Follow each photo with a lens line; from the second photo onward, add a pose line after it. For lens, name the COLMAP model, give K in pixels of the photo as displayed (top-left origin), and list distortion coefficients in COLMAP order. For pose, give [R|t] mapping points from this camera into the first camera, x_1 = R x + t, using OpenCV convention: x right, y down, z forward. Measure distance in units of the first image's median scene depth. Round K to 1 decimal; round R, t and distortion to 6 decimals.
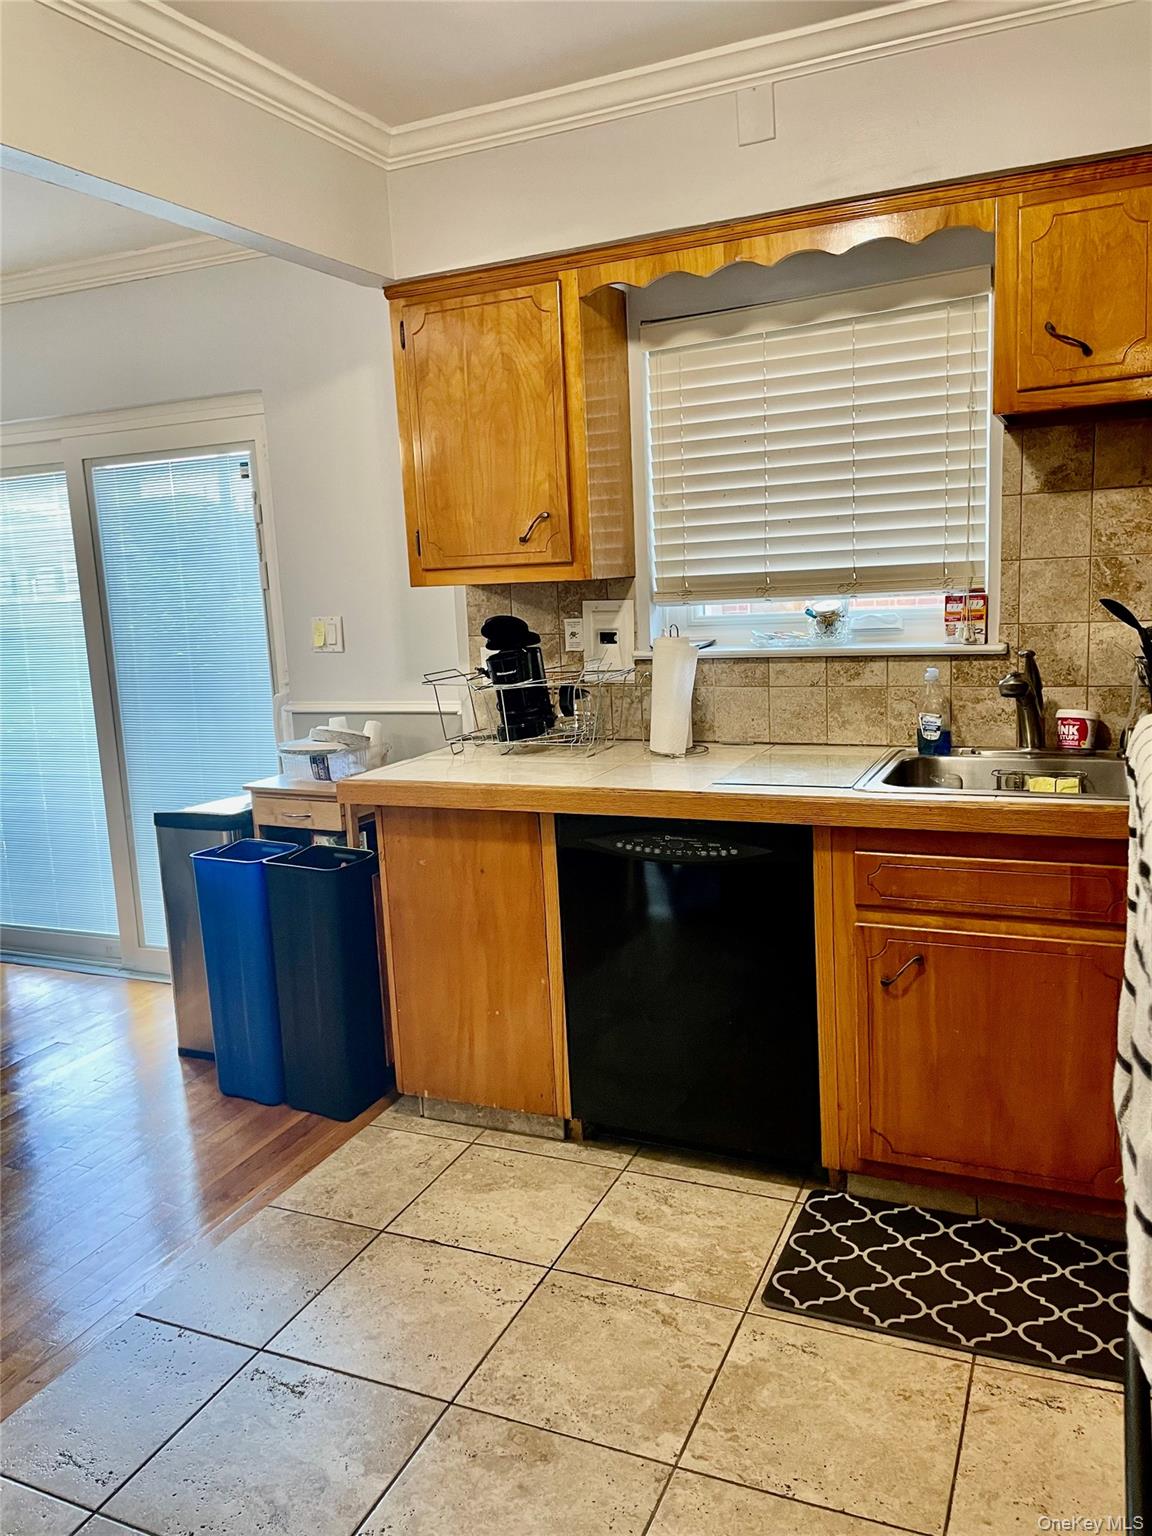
lens RADIAL K [[1199.1, 0, 576.0], [0, 1199.1, 768.0], [0, 0, 1]] dist [0.143089, -0.007034]
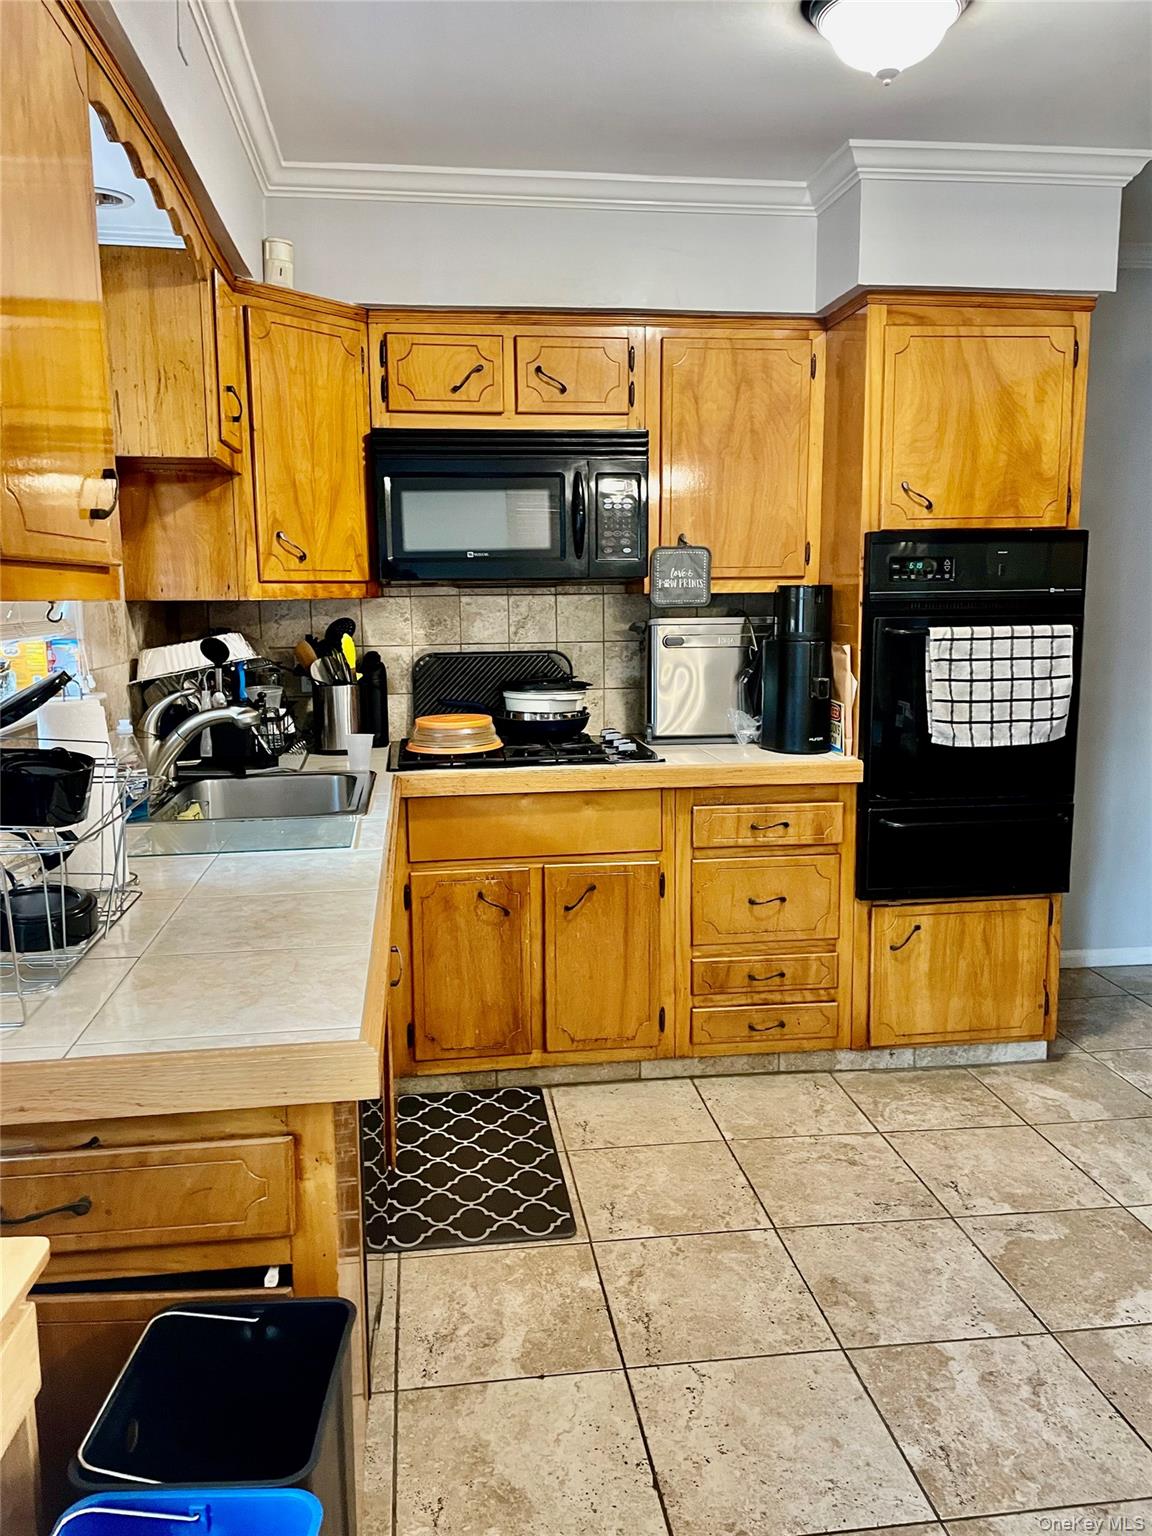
lens RADIAL K [[1199.1, 0, 576.0], [0, 1199.1, 768.0], [0, 0, 1]] dist [0.143089, -0.007034]
pose [[-0.532481, -0.071873, 0.843385, -0.687448], [0.169522, 0.967146, 0.189450, -0.174860], [-0.829293, 0.243851, -0.502803, 1.307706]]
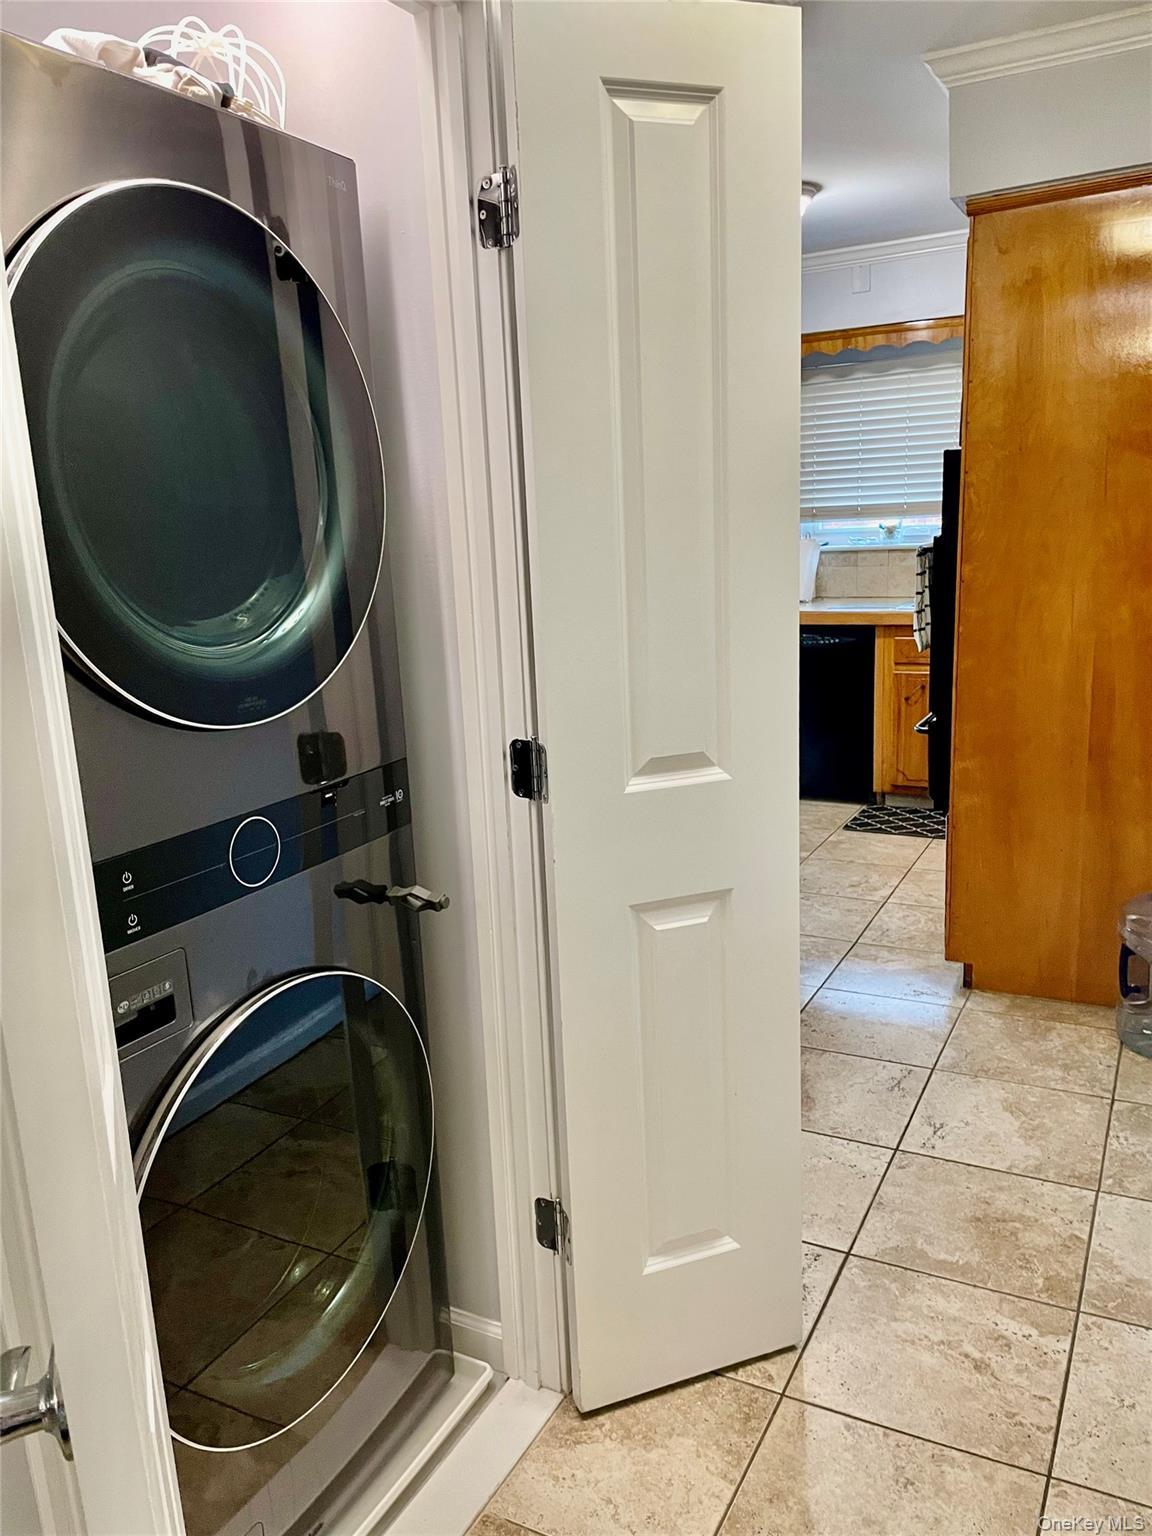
lens RADIAL K [[1199.1, 0, 576.0], [0, 1199.1, 768.0], [0, 0, 1]] dist [0.143089, -0.007034]
pose [[0.997711, 0.019293, -0.064819, -0.184359], [-0.014922, 0.997625, 0.067245, 0.154563], [0.065962, -0.066124, 0.995629, -1.154679]]
